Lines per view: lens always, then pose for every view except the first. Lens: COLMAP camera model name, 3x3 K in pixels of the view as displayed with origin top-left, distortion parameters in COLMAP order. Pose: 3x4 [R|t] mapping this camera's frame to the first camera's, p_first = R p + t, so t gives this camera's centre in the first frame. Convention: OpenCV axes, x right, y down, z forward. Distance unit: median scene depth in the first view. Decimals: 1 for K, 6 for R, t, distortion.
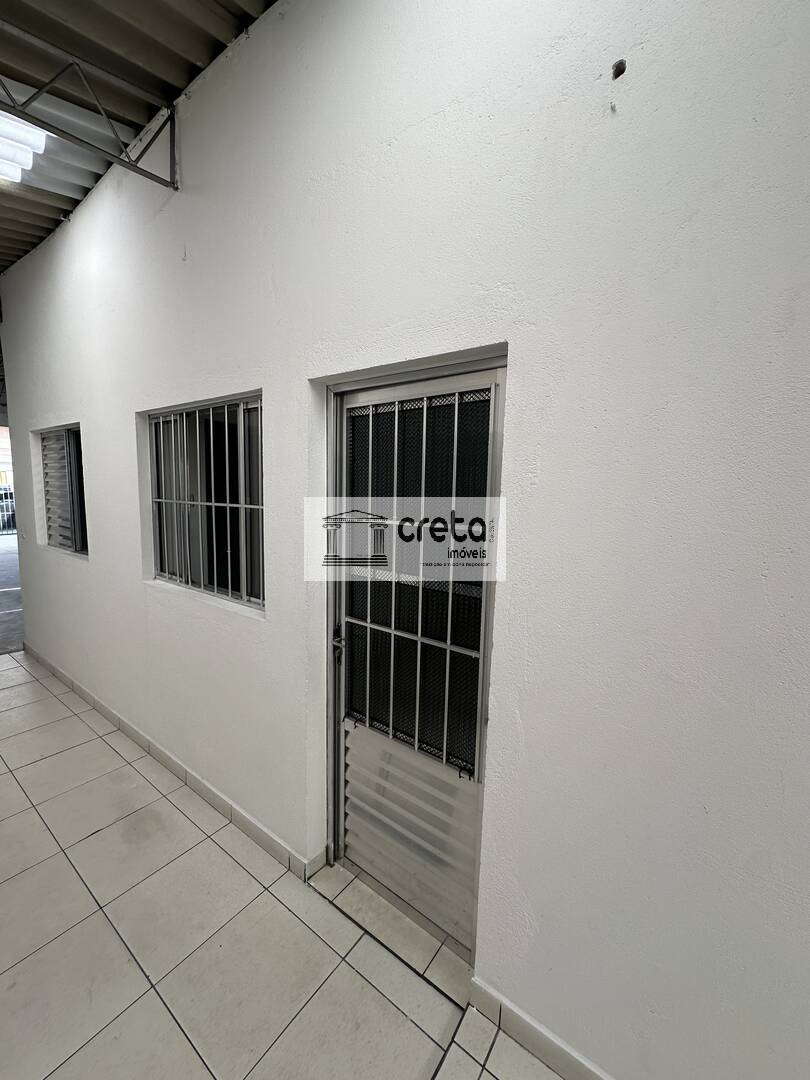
lens RADIAL K [[428.1, 0, 408.3], [0, 428.1, 549.8], [0, 0, 1]] dist [0.000614, 0.000197]
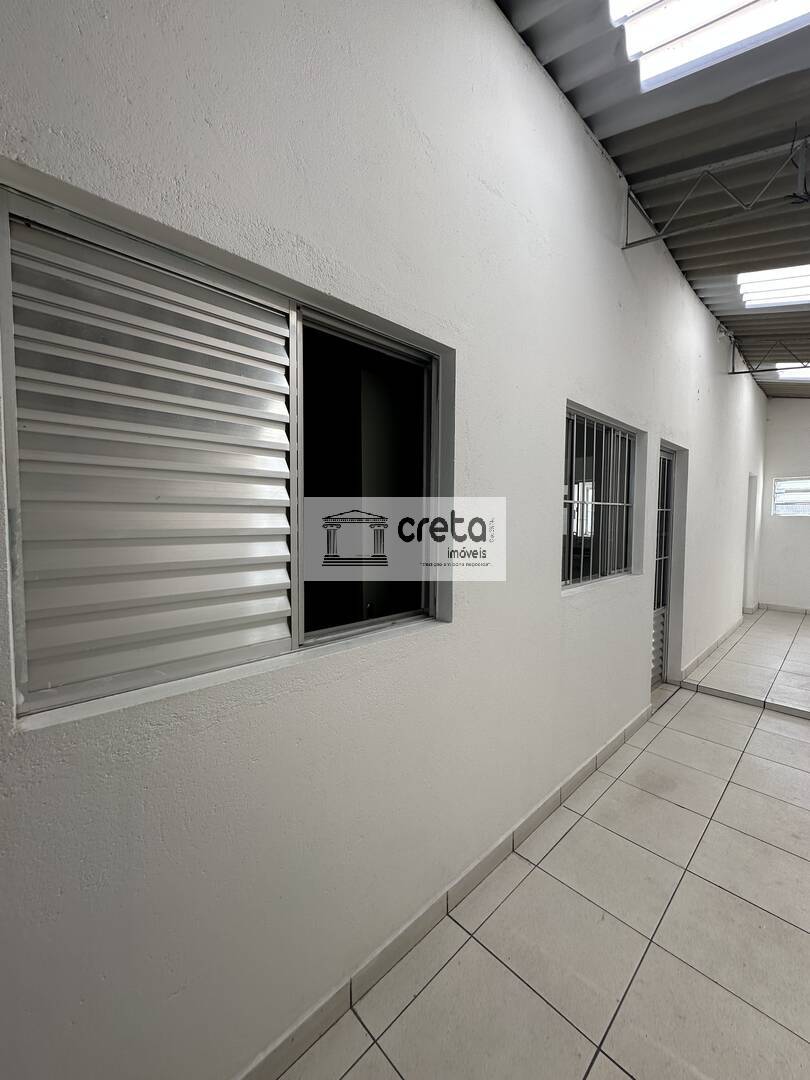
lens RADIAL K [[430.2, 0, 402.5], [0, 430.2, 539.8], [0, 0, 1]] dist [-0.001364, 0.000281]
pose [[0.178559, -0.093222, 0.979503, -1.326123], [0.107598, 0.991381, 0.074738, -0.120701], [-0.978028, 0.092047, 0.187050, 1.015070]]
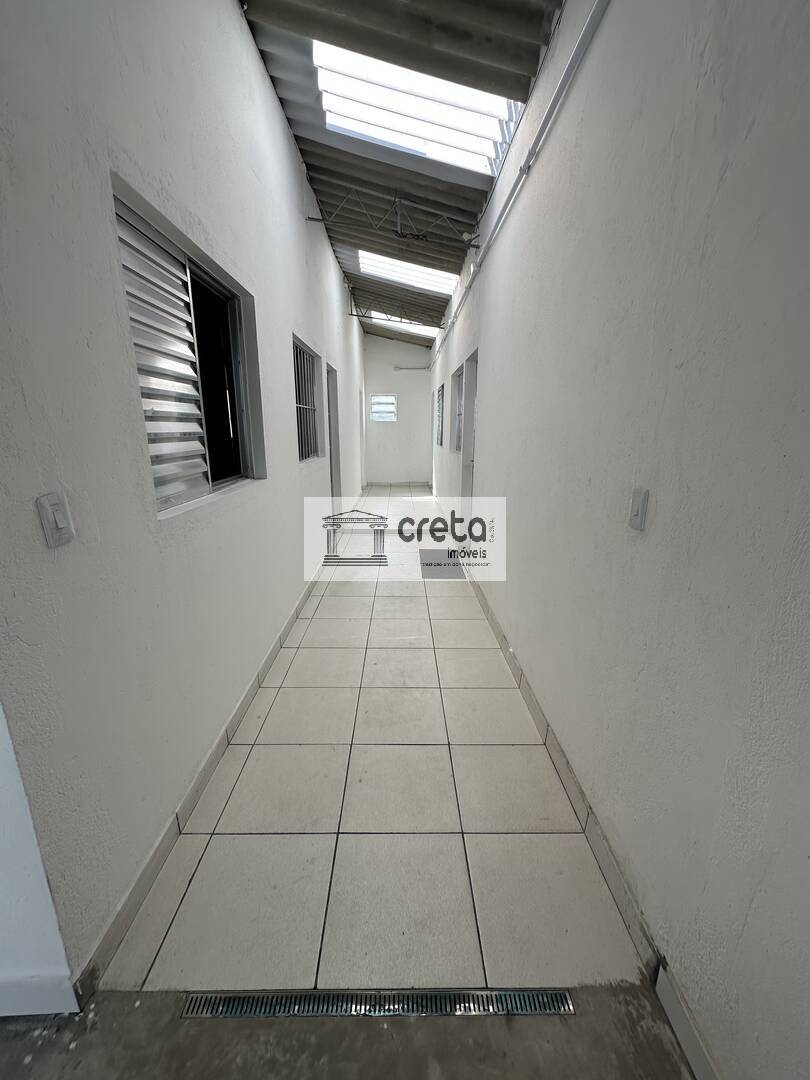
lens RADIAL K [[430.2, 0, 402.5], [0, 430.2, 539.8], [0, 0, 1]] dist [-0.001364, 0.000281]
pose [[-0.591705, -0.246111, 0.767668, -1.669745], [0.060268, 0.936090, 0.346560, -0.140861], [-0.803899, 0.251328, -0.539056, 1.353923]]
